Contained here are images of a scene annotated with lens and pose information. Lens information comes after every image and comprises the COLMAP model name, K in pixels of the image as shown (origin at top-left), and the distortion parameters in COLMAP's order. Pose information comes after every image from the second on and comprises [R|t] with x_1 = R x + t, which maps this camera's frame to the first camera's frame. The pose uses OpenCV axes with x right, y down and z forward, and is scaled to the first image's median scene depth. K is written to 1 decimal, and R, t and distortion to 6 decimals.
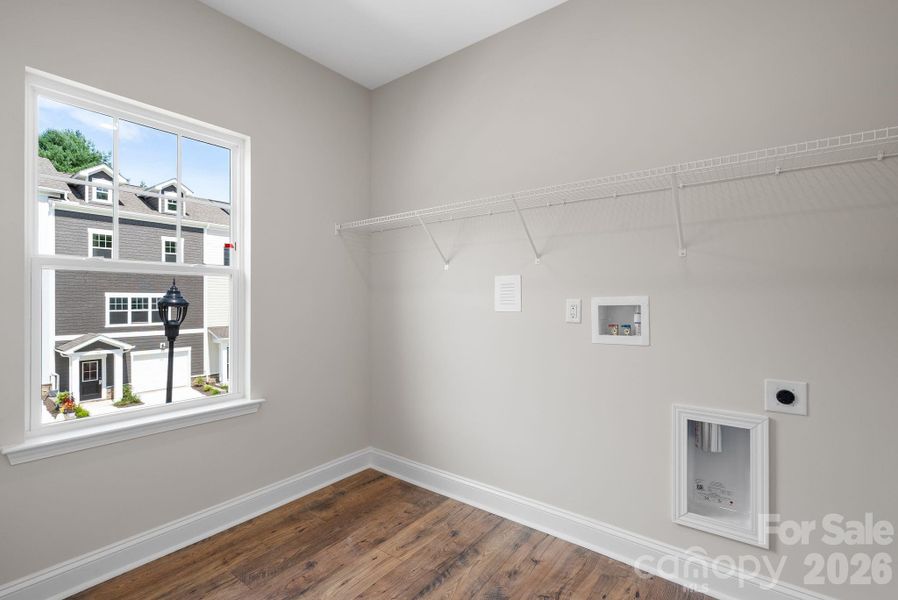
lens RADIAL K [[411.1, 0, 446.9], [0, 411.1, 298.3], [0, 0, 1]] dist [-0.001472, -0.000453]
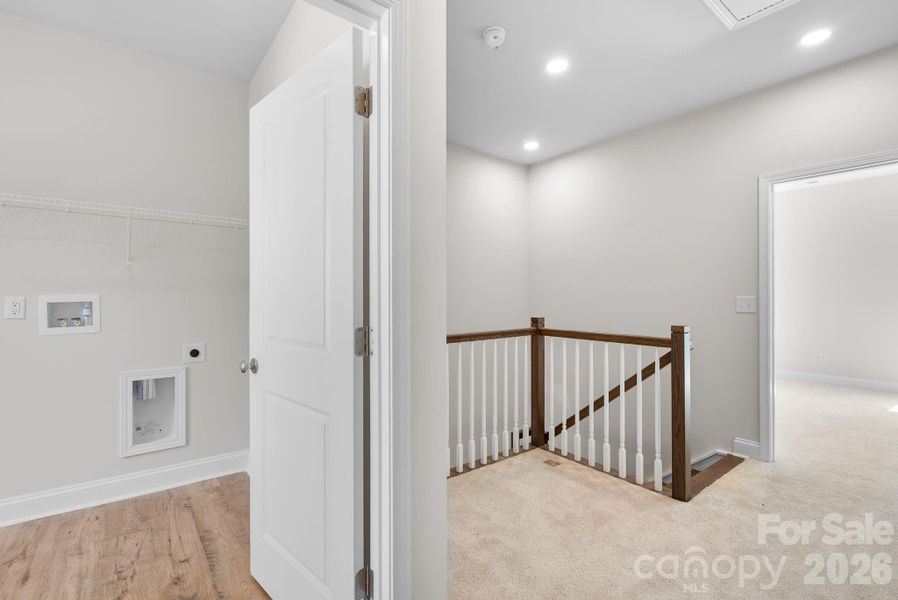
lens RADIAL K [[411.1, 0, 449.1], [0, 411.1, 297.6], [0, 0, 1]] dist [-0.001472, -0.000453]
pose [[0.250206, 0.001016, 0.968192, -0.512404], [-0.001350, 0.999999, -0.000701, 0.004486], [-0.968192, -0.001132, 0.250207, -0.415571]]
